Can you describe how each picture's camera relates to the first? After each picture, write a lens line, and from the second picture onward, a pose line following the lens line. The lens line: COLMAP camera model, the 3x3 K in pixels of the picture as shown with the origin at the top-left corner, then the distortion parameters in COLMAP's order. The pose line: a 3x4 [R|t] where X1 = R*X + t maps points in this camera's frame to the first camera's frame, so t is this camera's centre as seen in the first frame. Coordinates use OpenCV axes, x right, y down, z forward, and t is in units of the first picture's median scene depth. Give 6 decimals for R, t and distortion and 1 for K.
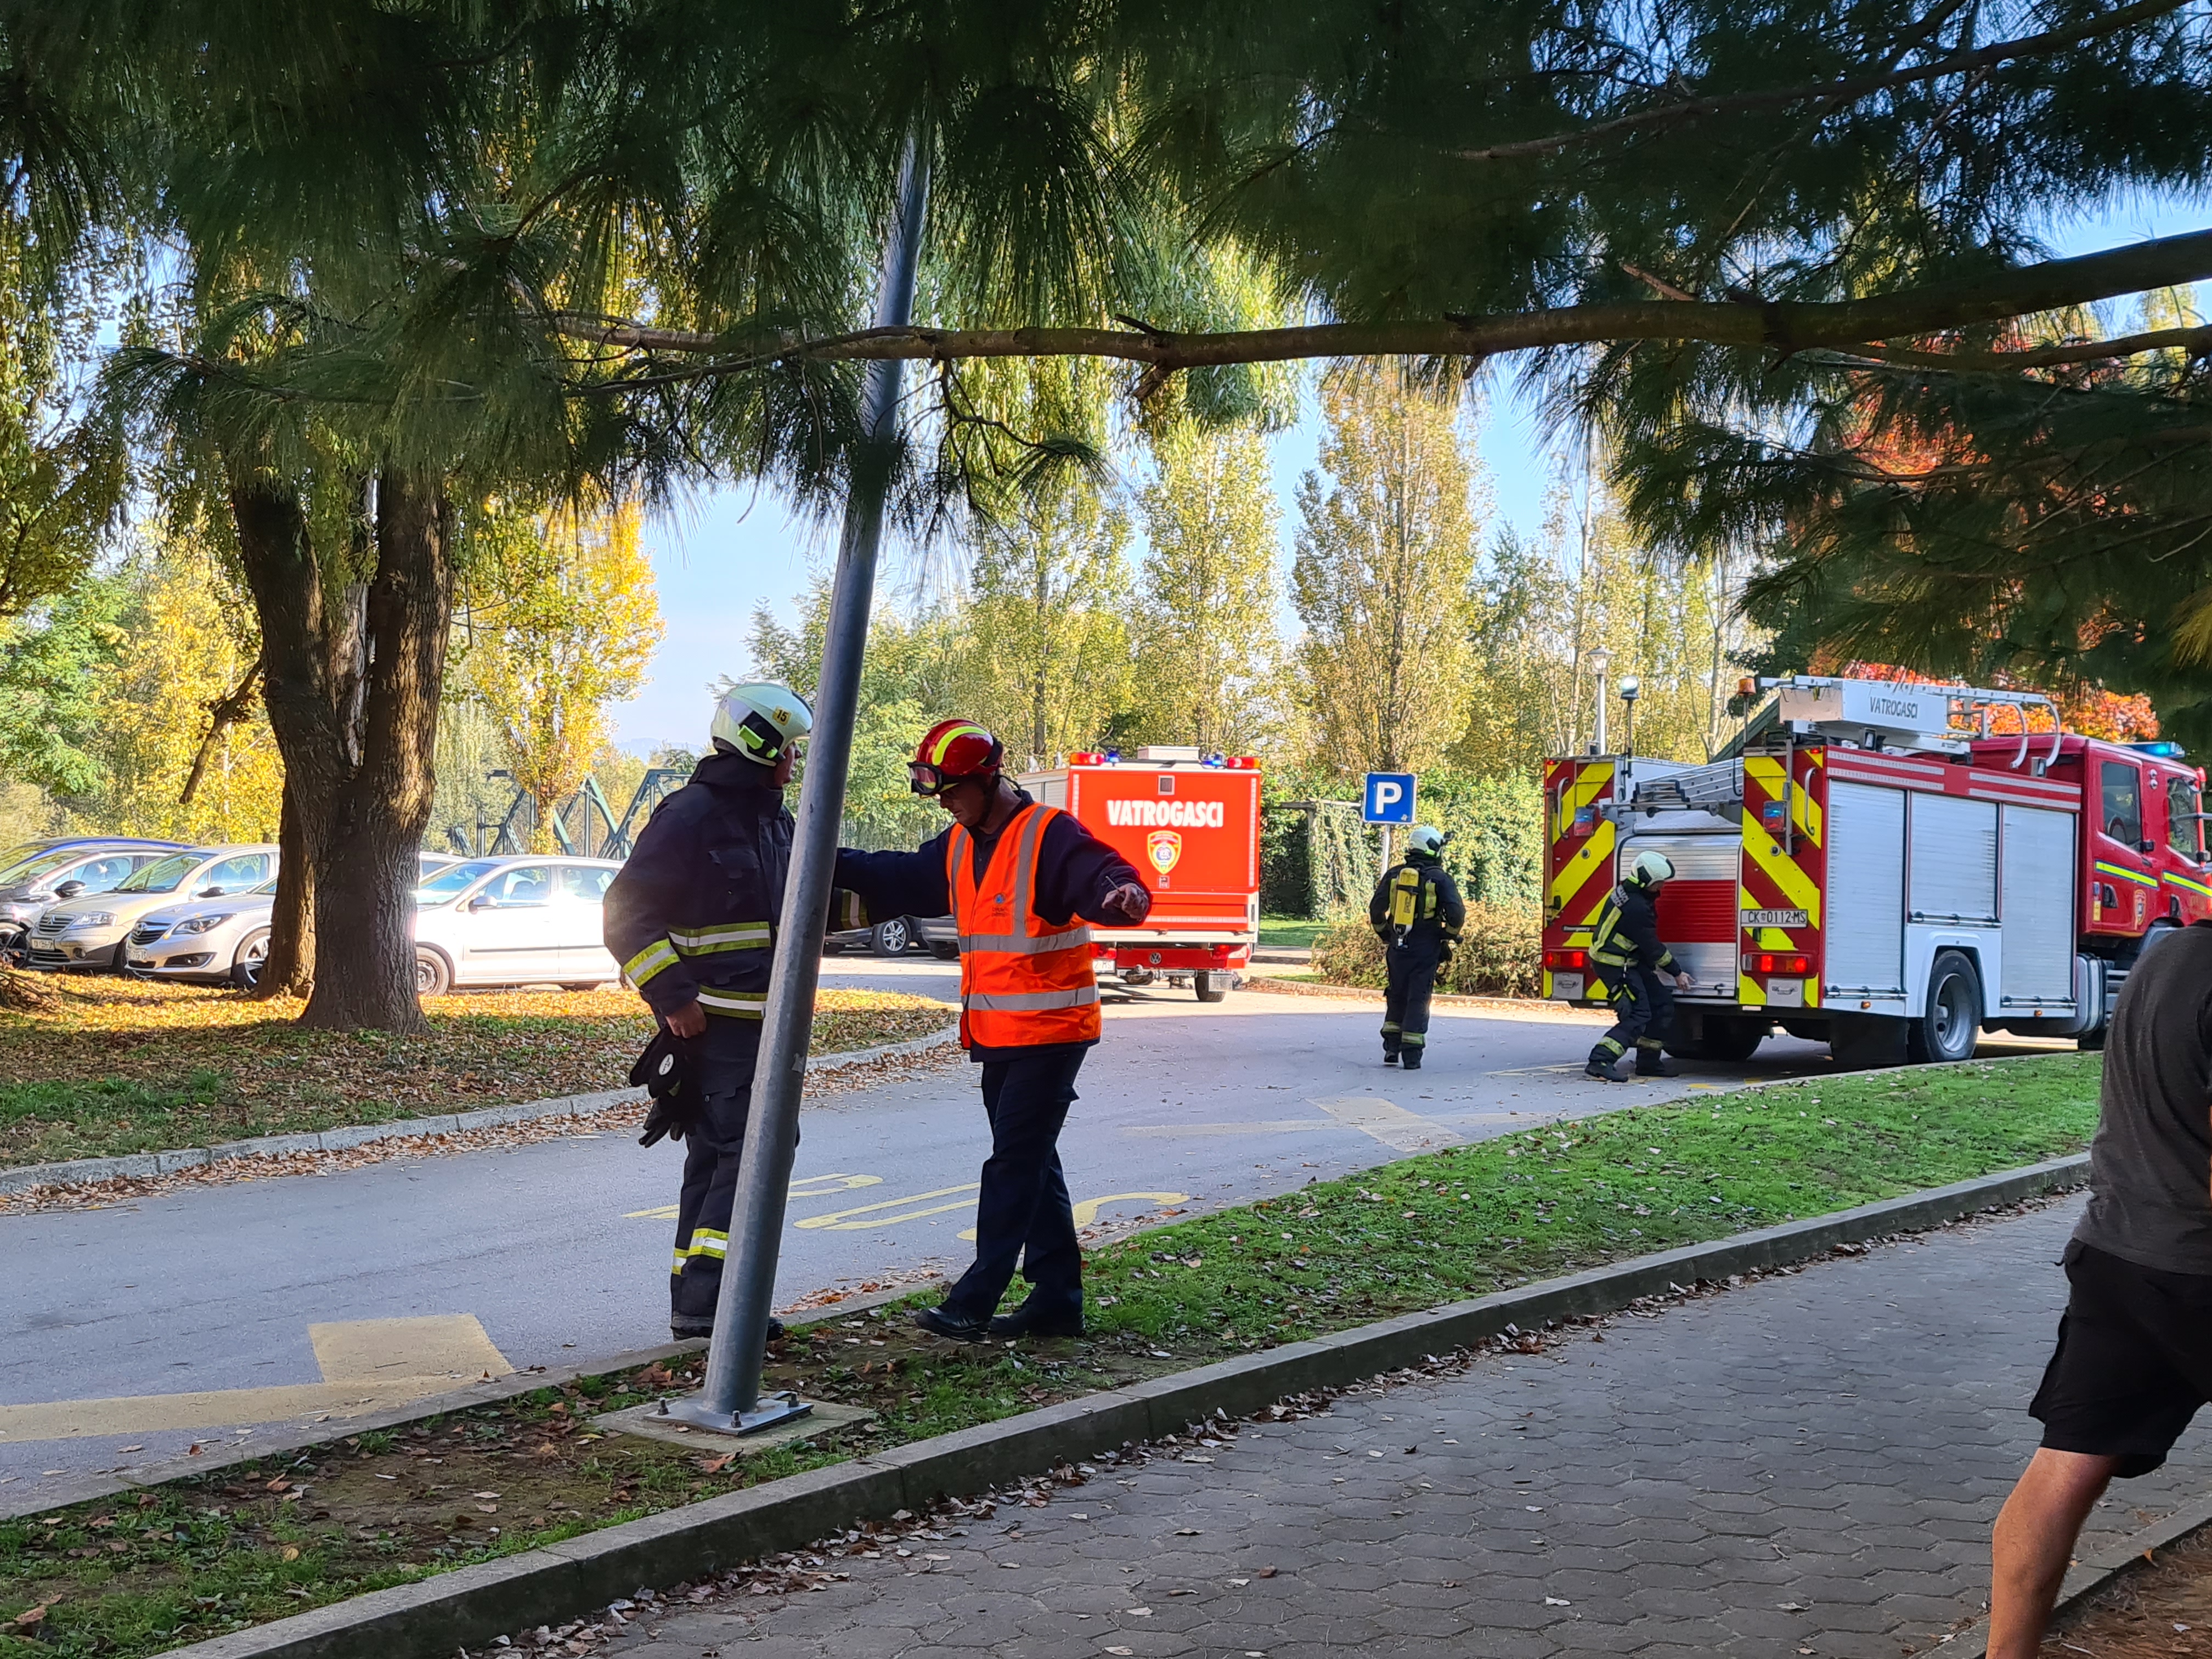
lens RADIAL K [[2527.5, 0, 1112.8], [0, 2527.5, 850.8], [0, 0, 1]] dist [0.069716, -0.025252]
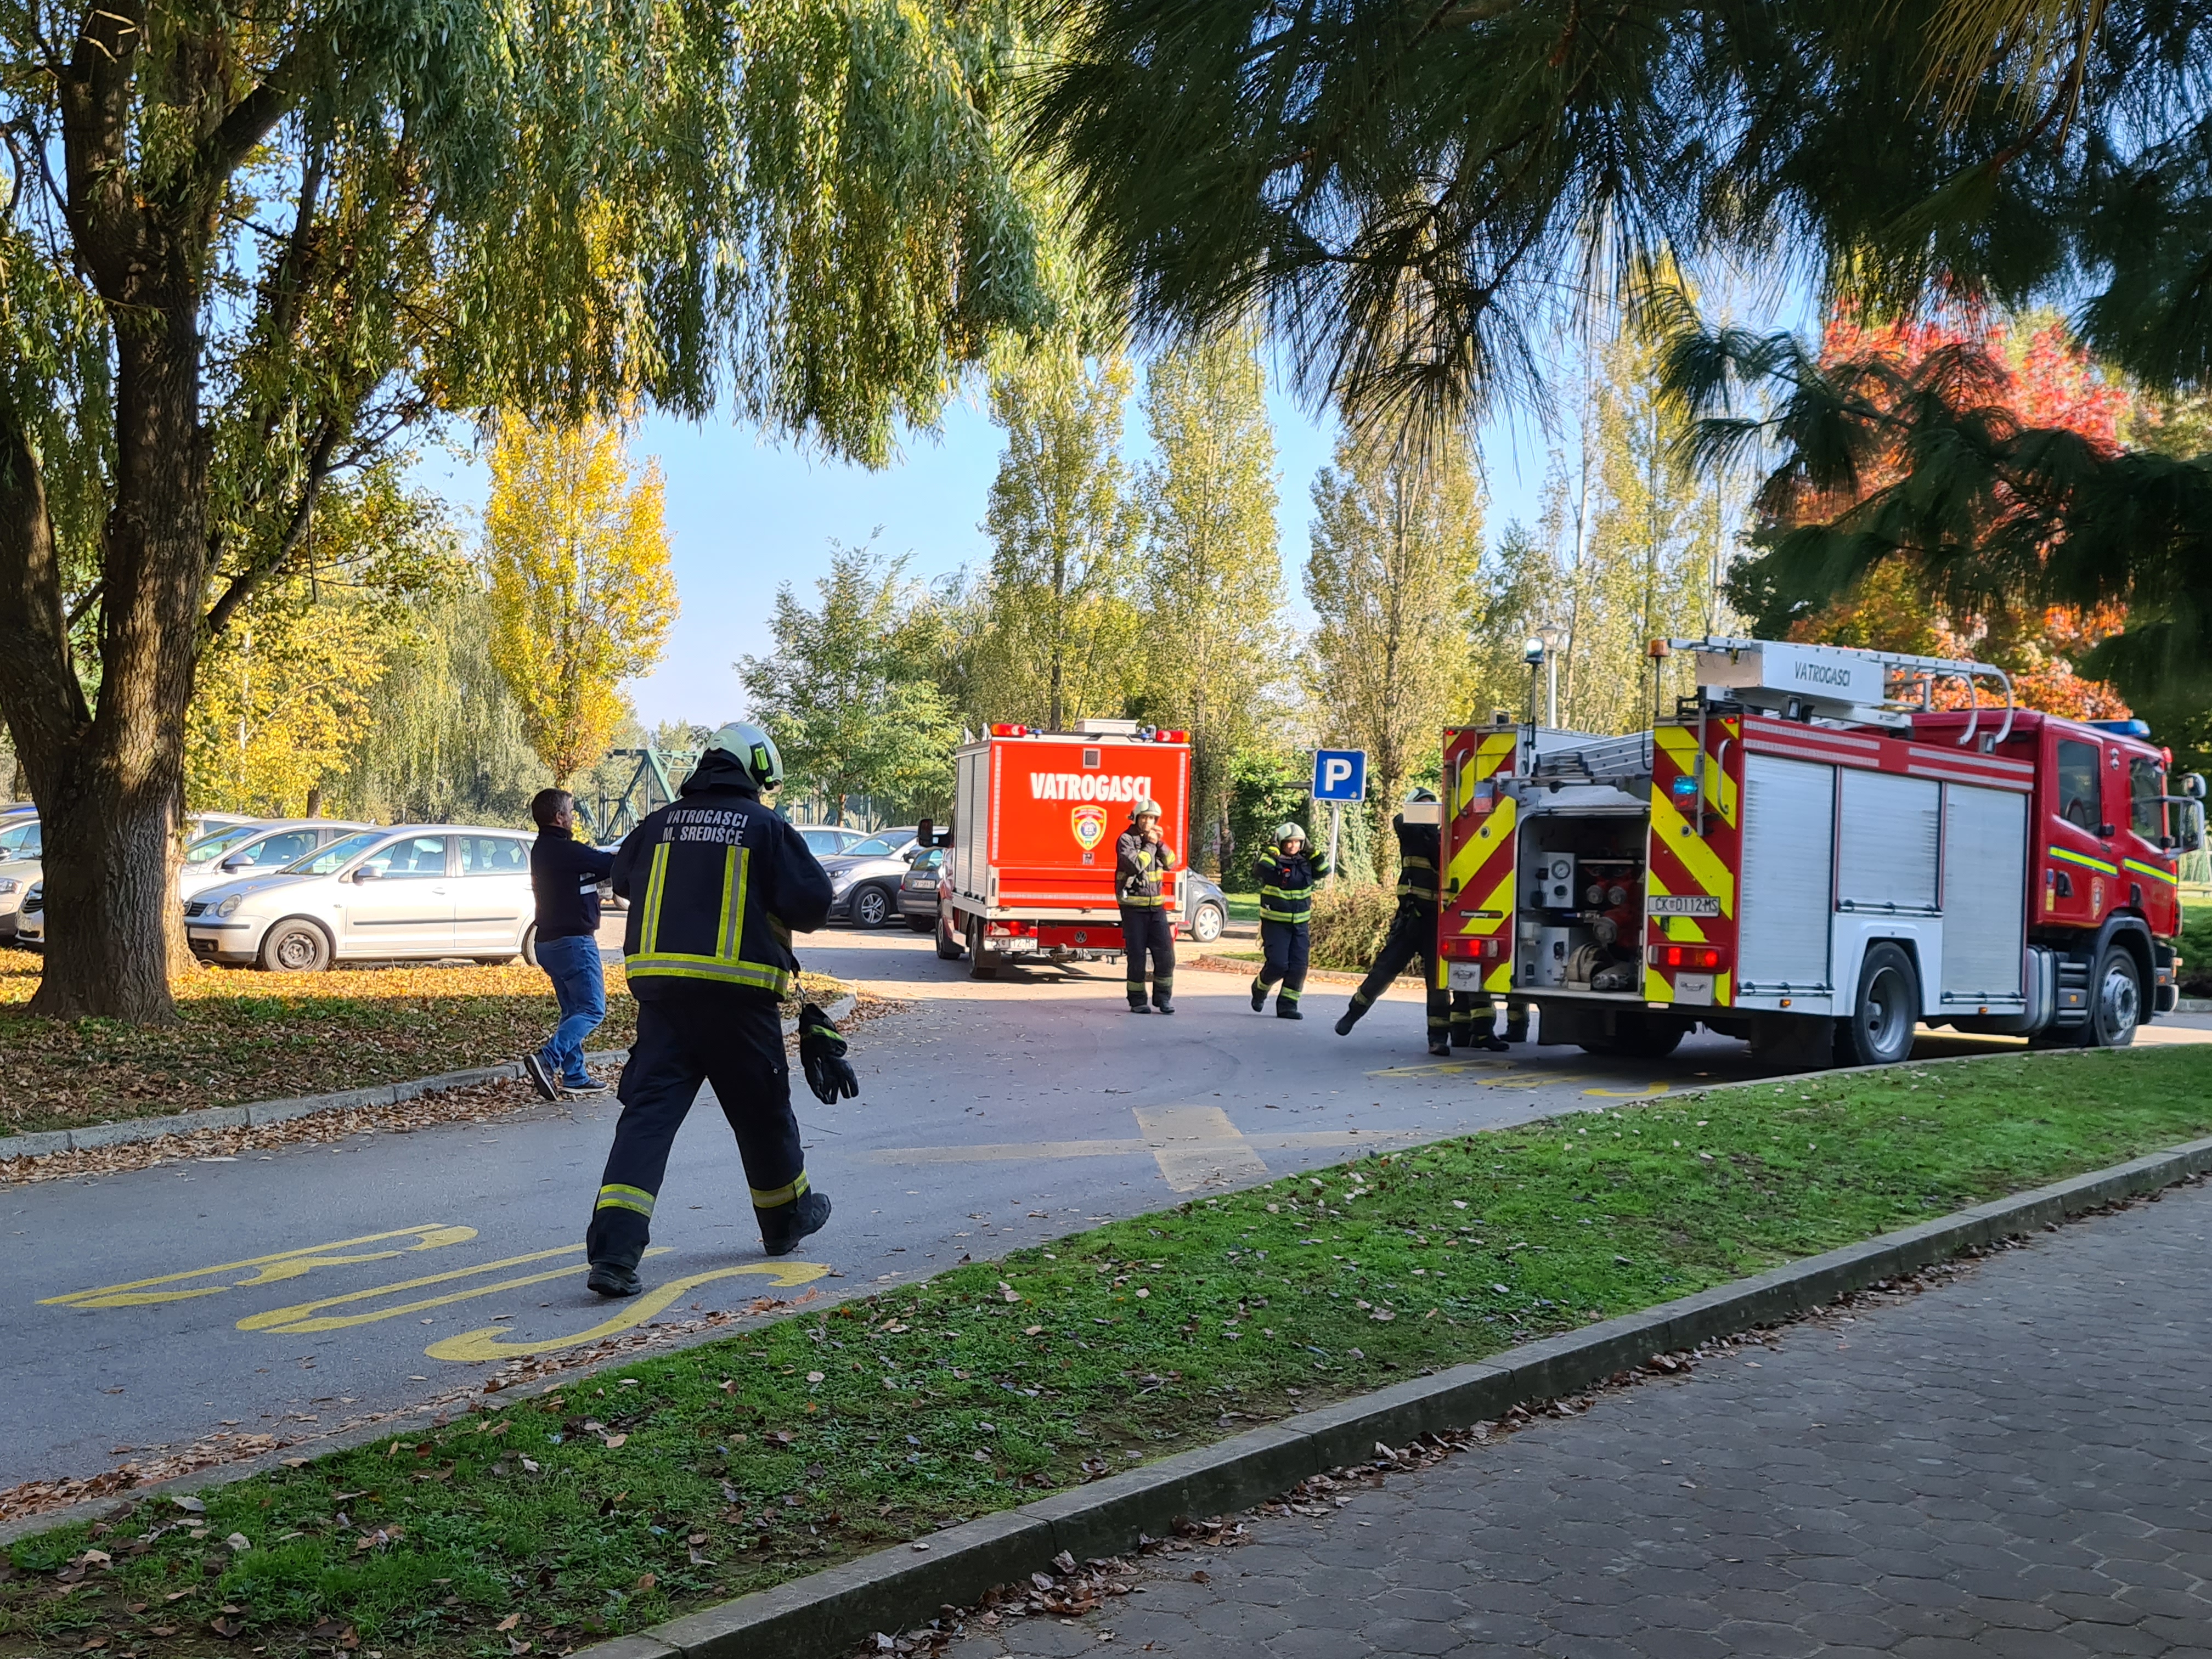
lens RADIAL K [[2288.4, 0, 1146.5], [0, 2288.4, 834.1], [0, 0, 1]] dist [0.054485, 0.028617]
pose [[0.999842, 0.009203, -0.015225, 0.079136], [-0.009161, 0.999954, 0.002826, 0.000512], [0.015250, -0.002686, 0.999880, 0.176698]]
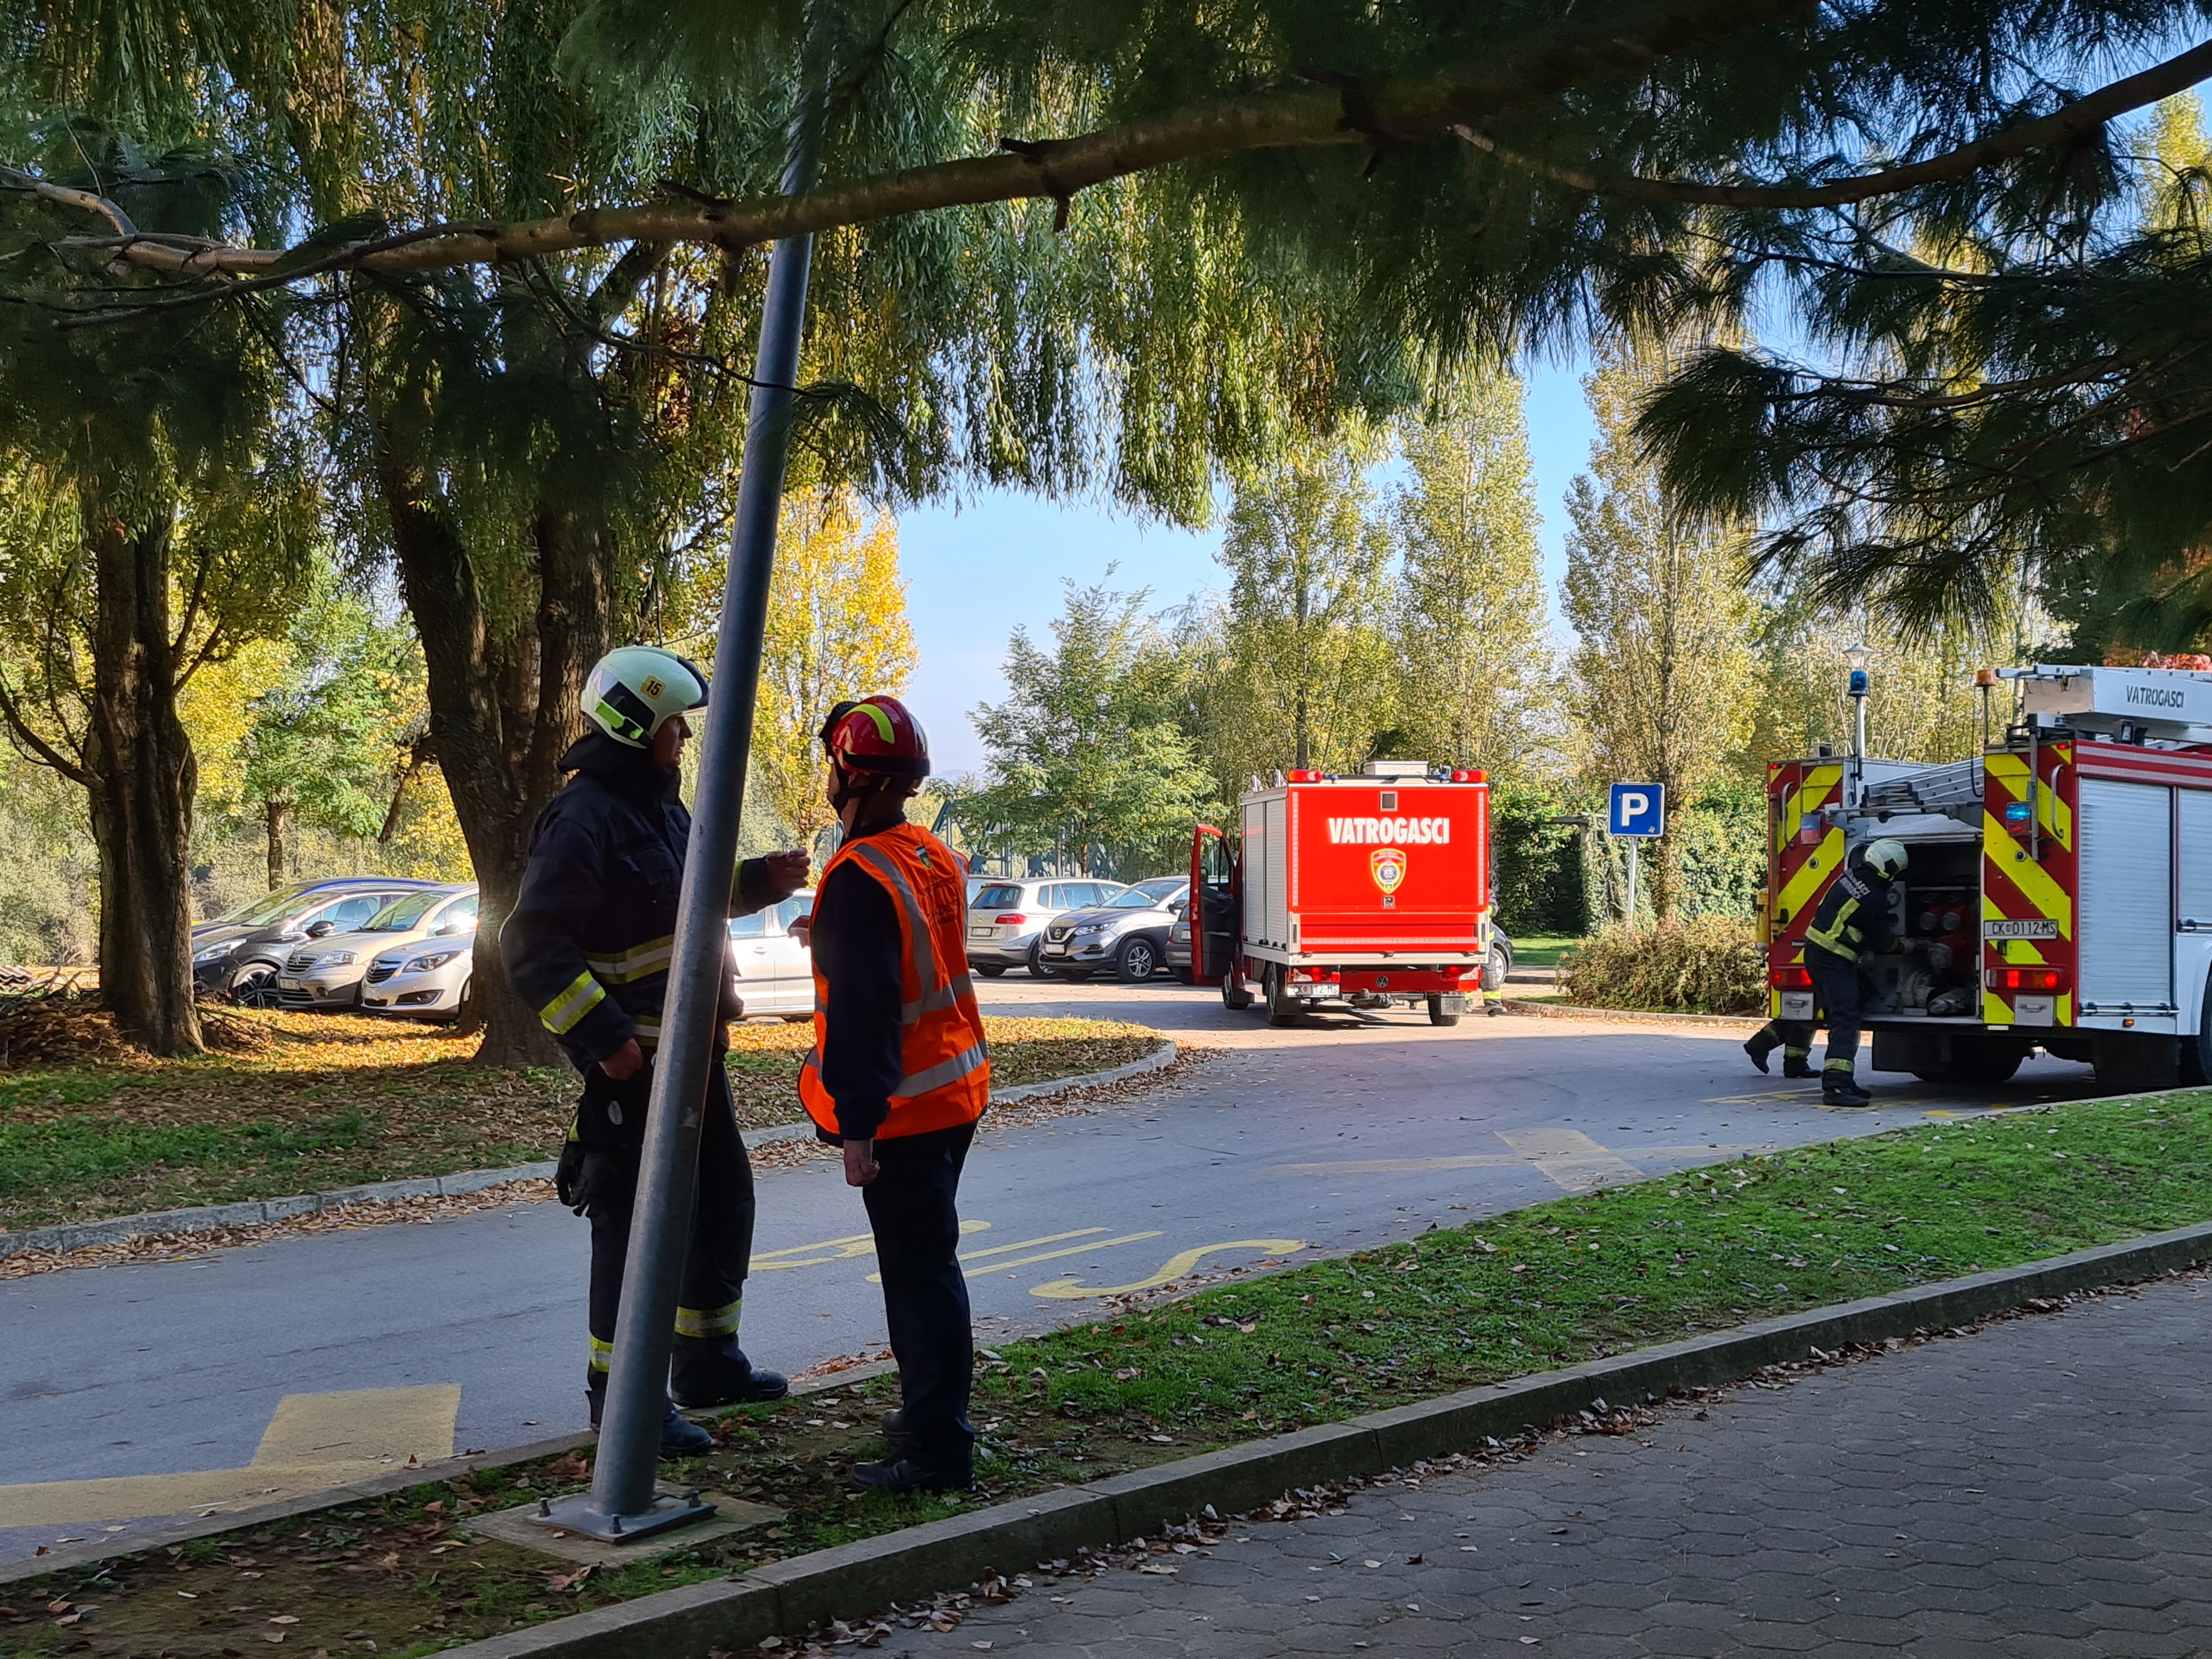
lens RADIAL K [[2527.5, 0, 1112.8], [0, 2527.5, 850.8], [0, 0, 1]] dist [0.069716, -0.025252]
pose [[0.992889, -0.021394, -0.117105, 0.041400], [0.020334, 0.999741, -0.010243, 0.000852], [0.117294, 0.007789, 0.993067, 0.044237]]
